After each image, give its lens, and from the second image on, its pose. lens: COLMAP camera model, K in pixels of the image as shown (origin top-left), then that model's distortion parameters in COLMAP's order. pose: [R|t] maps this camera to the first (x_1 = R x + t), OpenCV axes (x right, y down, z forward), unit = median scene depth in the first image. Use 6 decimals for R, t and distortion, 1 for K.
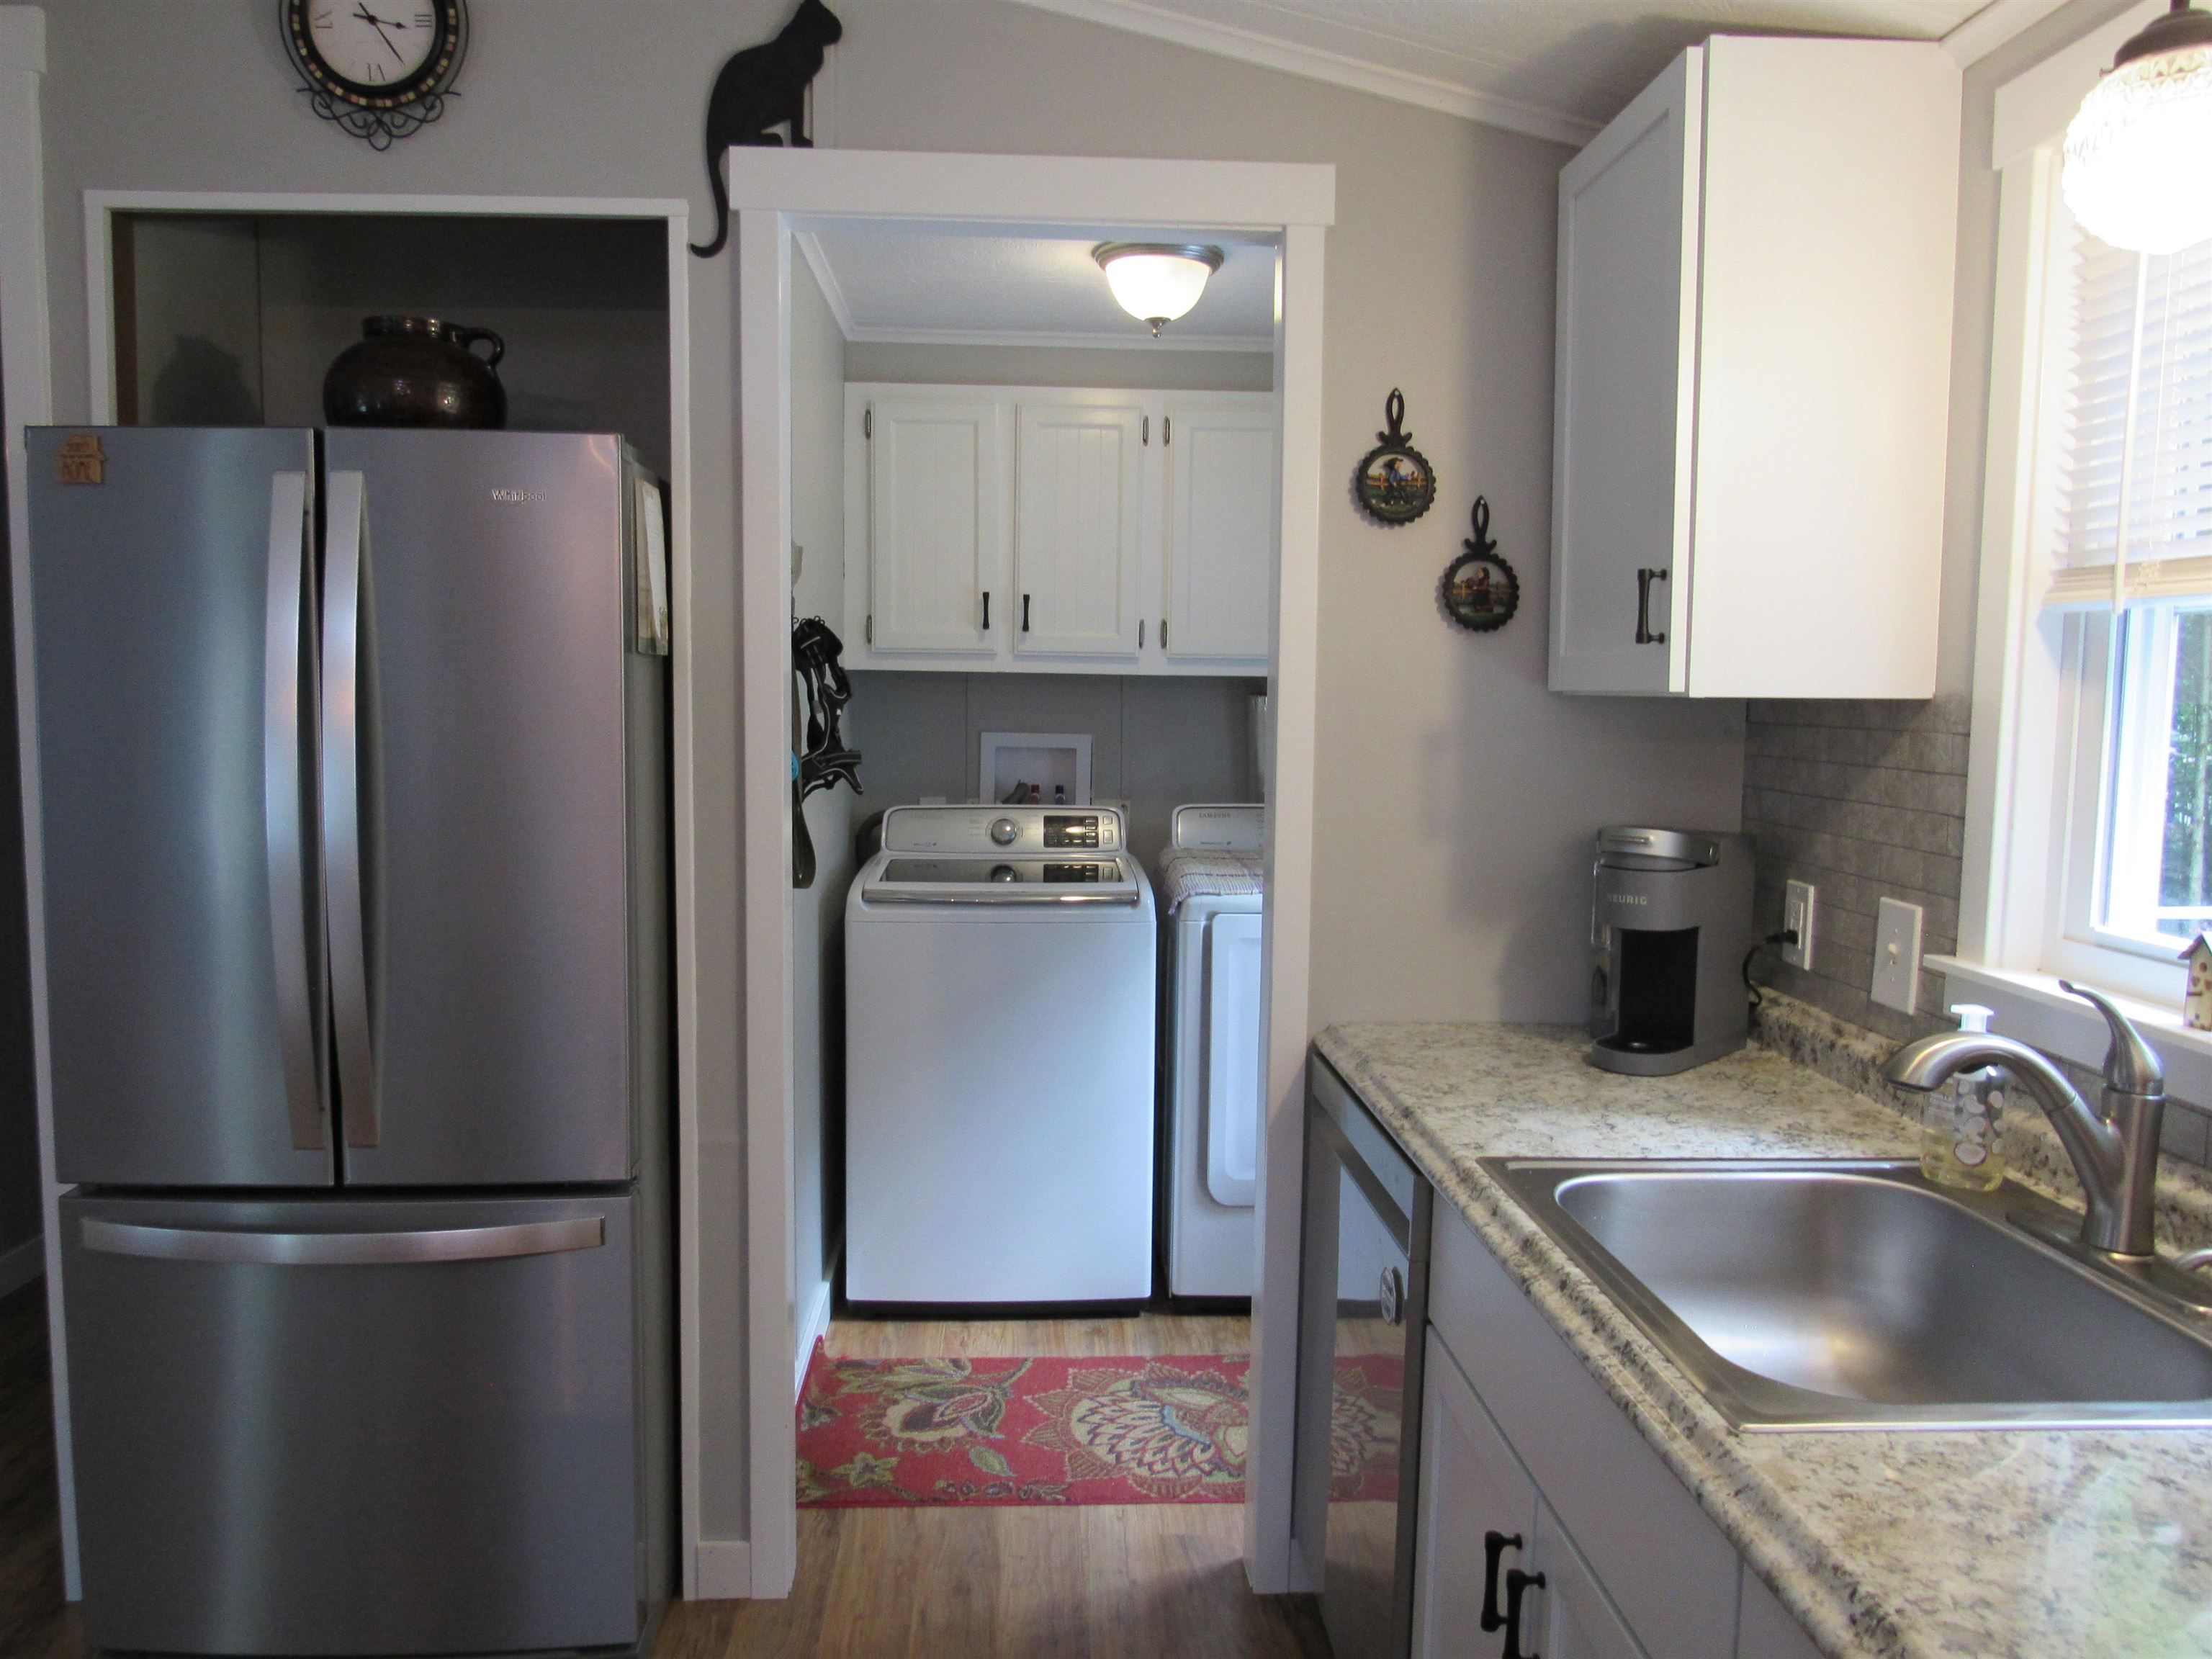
lens RADIAL K [[1587.7, 0, 1108.3], [0, 1587.7, 835.5], [0, 0, 1]] dist [-0.025494, 0.001328]
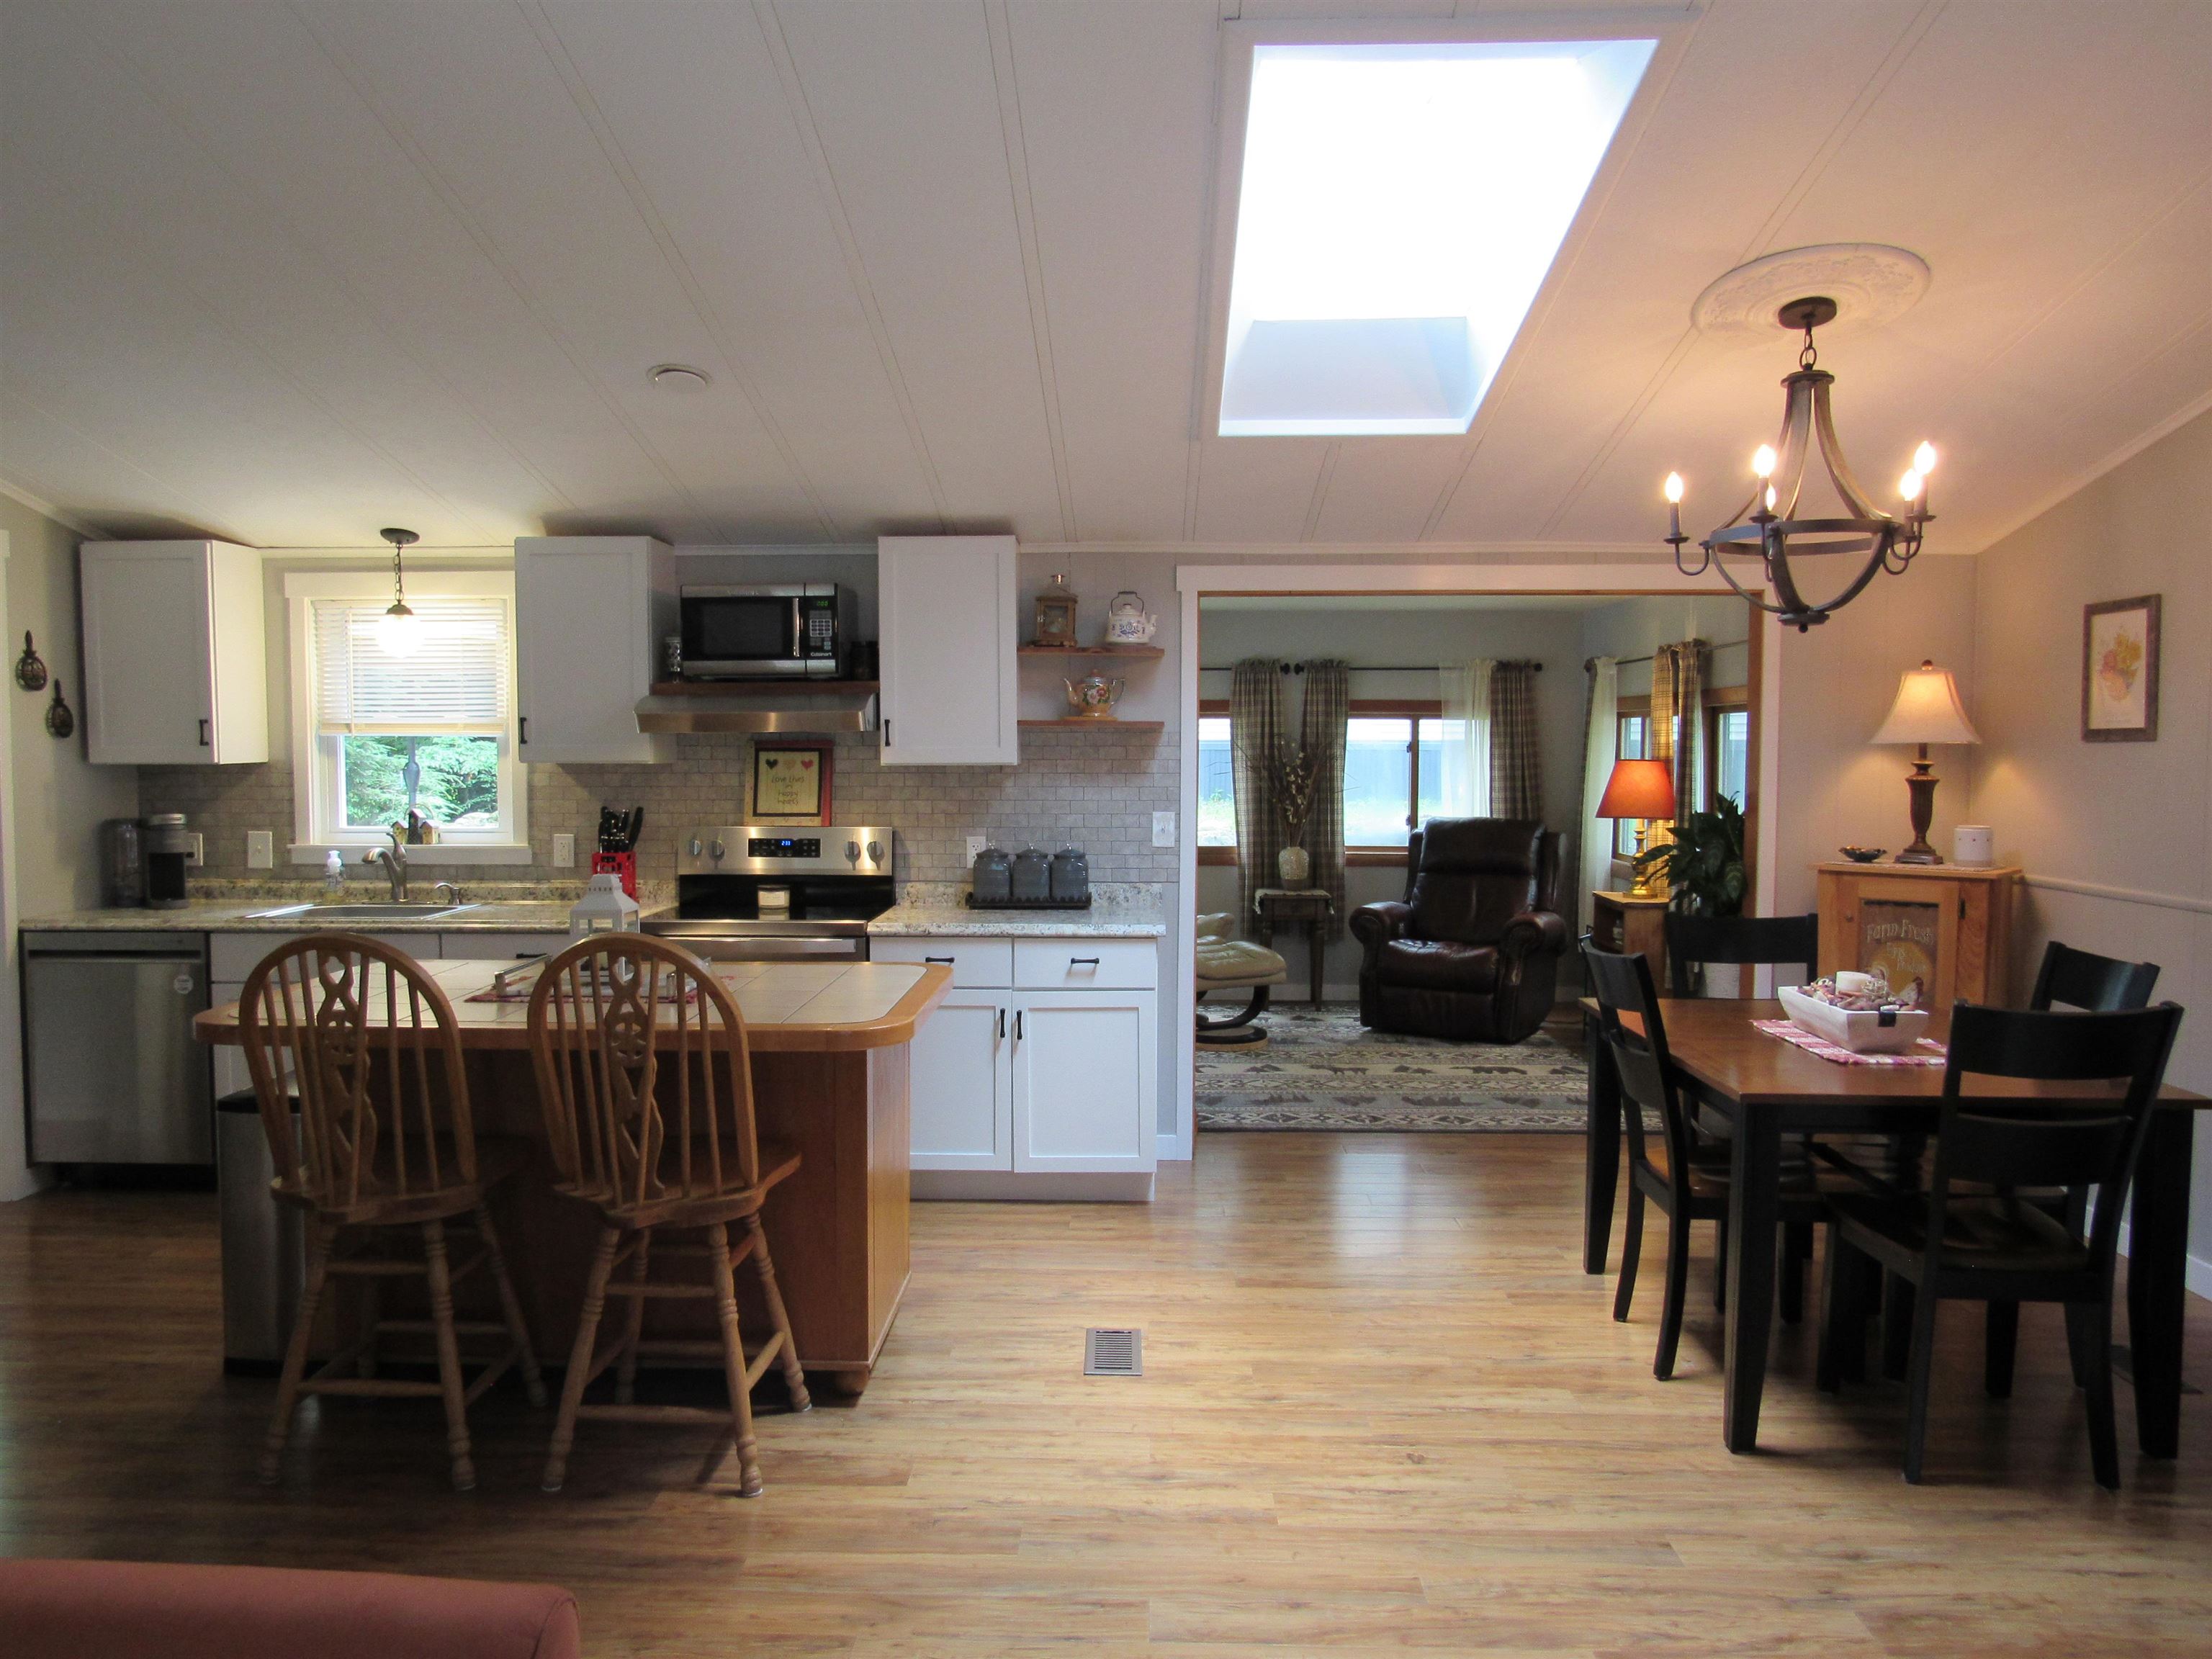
lens RADIAL K [[1587.7, 0, 1105.0], [0, 1587.7, 830.5], [0, 0, 1]] dist [-0.025494, 0.001328]
pose [[0.079317, -0.071221, 0.994302, -1.926795], [0.095424, 0.993406, 0.063544, 0.003562], [-0.992272, 0.089840, 0.085590, -0.681380]]
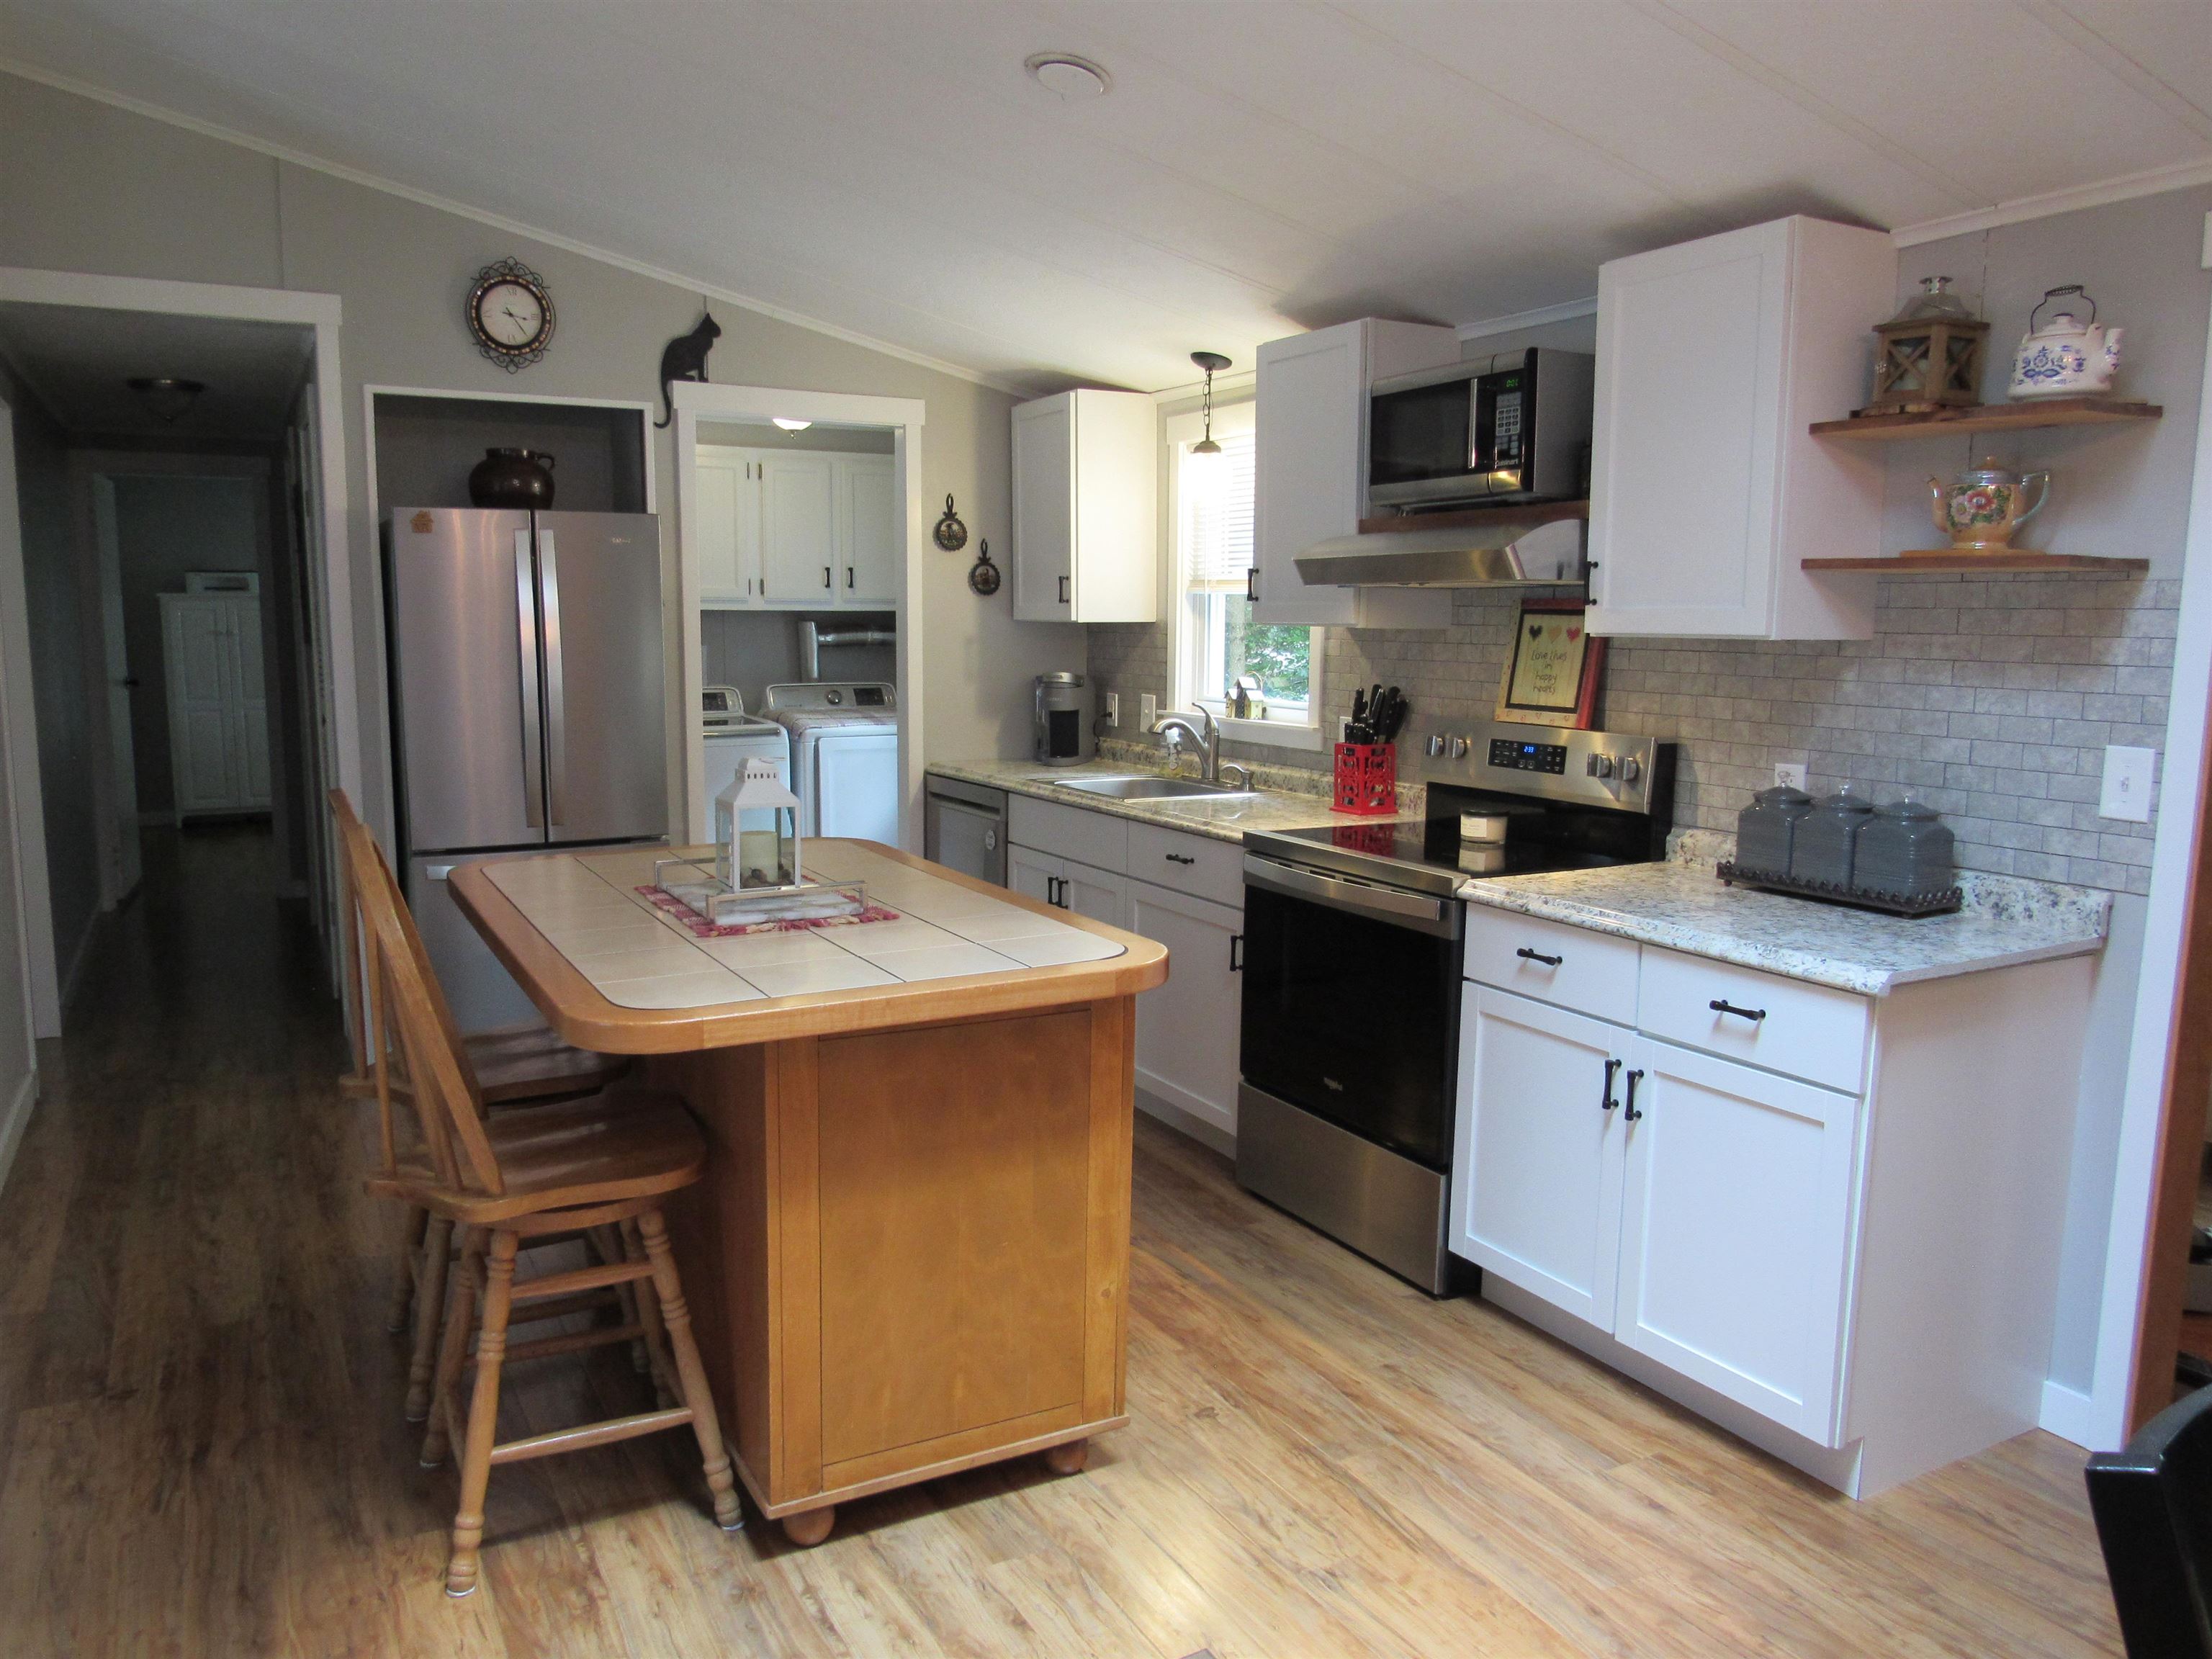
lens RADIAL K [[1587.7, 0, 1112.0], [0, 1587.7, 838.8], [0, 0, 1]] dist [-0.025494, 0.001328]
pose [[0.897091, -0.066971, 0.436742, -0.680666], [0.044209, 0.997091, 0.062088, 0.100969], [-0.439630, -0.036391, 0.897442, -1.280297]]
